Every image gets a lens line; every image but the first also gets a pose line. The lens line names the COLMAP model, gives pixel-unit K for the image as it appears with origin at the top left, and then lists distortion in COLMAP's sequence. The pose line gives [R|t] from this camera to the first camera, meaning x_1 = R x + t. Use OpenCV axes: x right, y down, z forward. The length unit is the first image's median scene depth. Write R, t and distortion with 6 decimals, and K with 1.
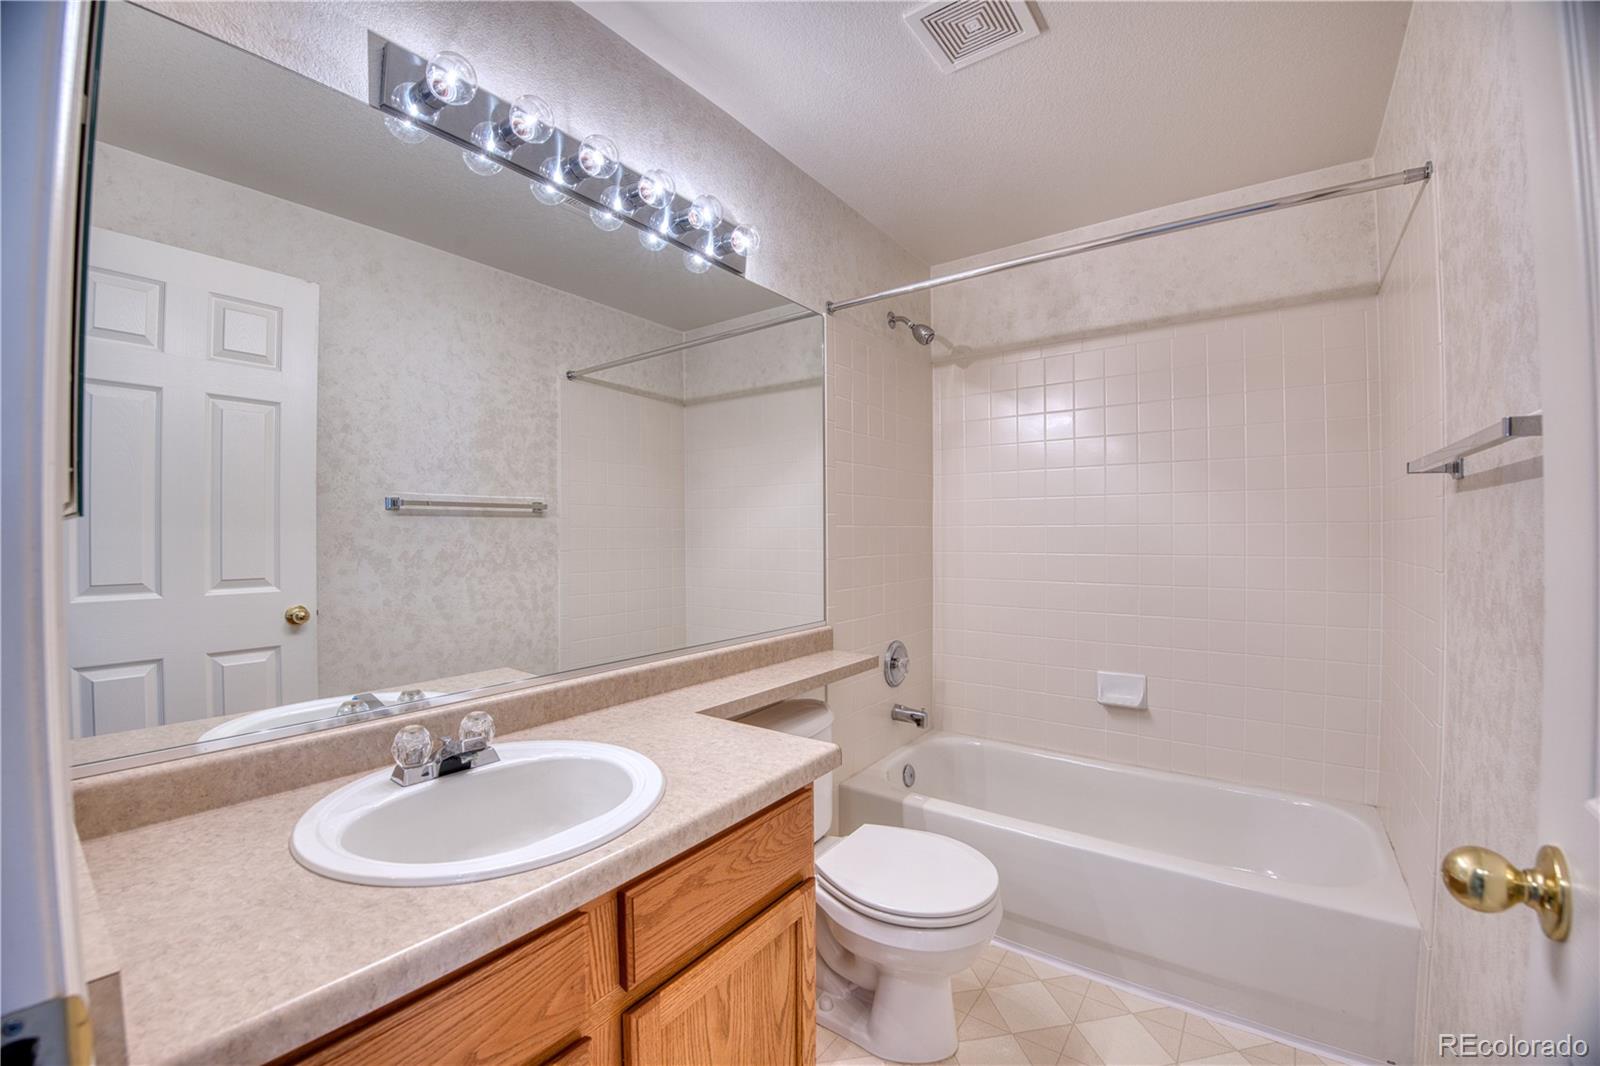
lens RADIAL K [[655.7, 0, 800.0], [0, 655.7, 533.0], [0, 0, 1]] dist [-0.012377, -0.000043]
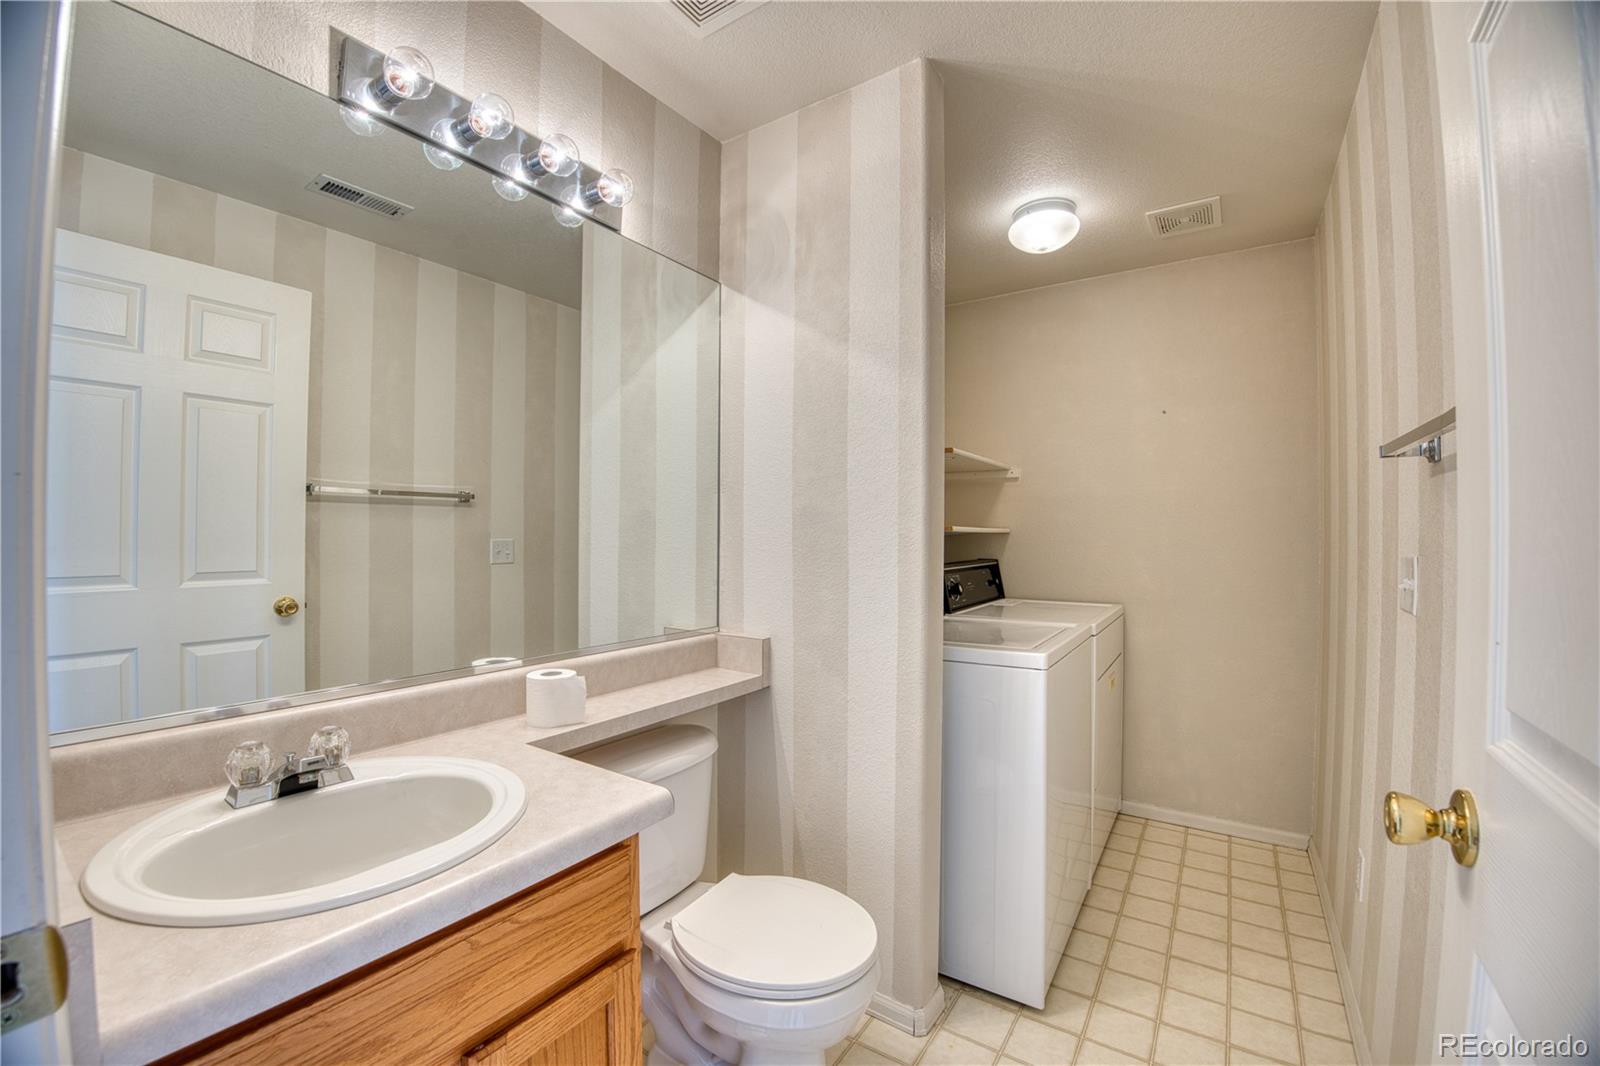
lens RADIAL K [[562.1, 0, 799.1], [0, 562.1, 551.2], [0, 0, 1]] dist [-0.001425, -0.000110]
pose [[0.998882, 0.013142, -0.045407, 0.159527], [-0.011723, 0.999439, 0.031380, -0.001392], [0.045794, -0.030812, 0.998476, 0.210923]]
